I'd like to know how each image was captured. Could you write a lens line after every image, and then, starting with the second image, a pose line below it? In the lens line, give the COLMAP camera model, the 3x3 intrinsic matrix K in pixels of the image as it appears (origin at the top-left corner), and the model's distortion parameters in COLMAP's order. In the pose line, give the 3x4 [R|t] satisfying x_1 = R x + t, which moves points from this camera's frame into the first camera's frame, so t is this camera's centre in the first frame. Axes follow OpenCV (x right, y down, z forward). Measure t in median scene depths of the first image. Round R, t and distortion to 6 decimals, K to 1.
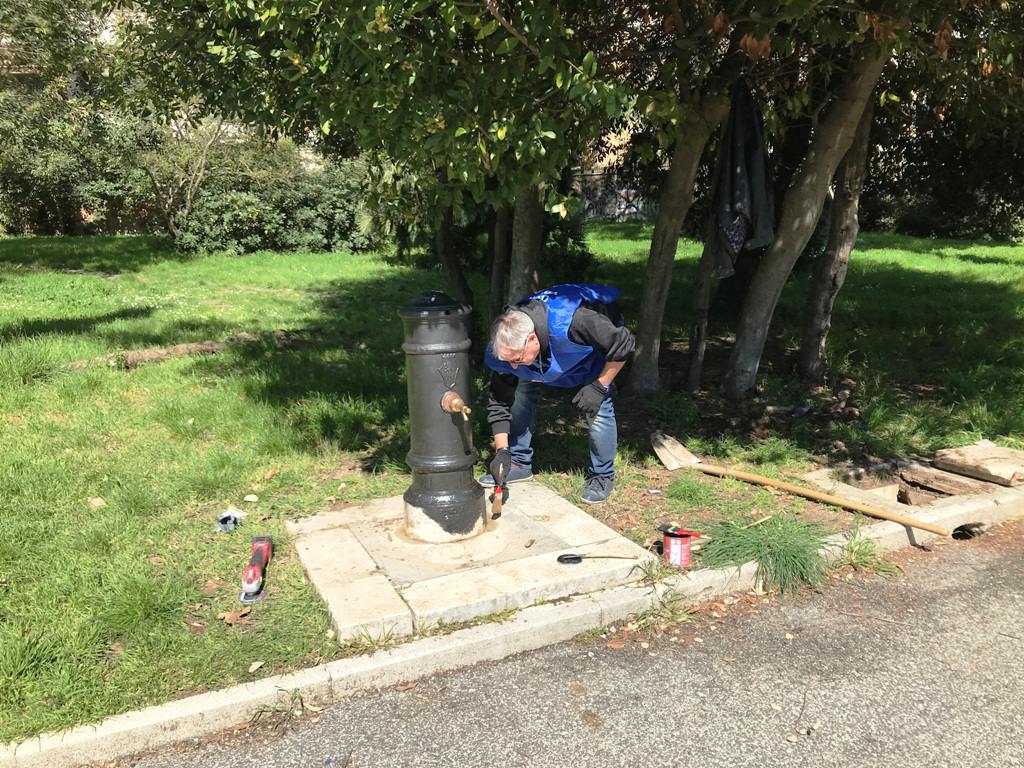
lens RADIAL K [[848.1, 0, 511.7], [0, 848.1, 382.9], [0, 0, 1]] dist [0.017466, -0.013129]
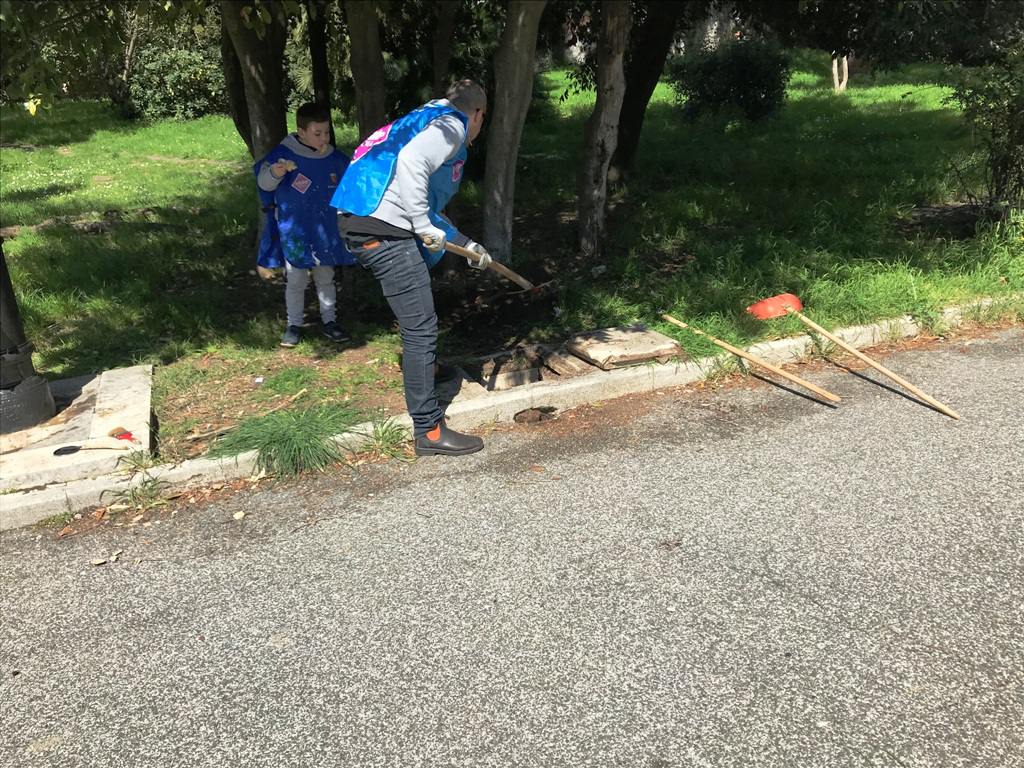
lens RADIAL K [[917.8, 0, 512.6], [0, 917.8, 384.6], [0, 0, 1]] dist [0.015829, -0.016503]
pose [[0.996669, -0.016635, -0.079833, 0.561899], [0.028520, 0.988255, 0.150129, -0.025016], [0.076398, -0.151906, 0.985438, -0.065471]]
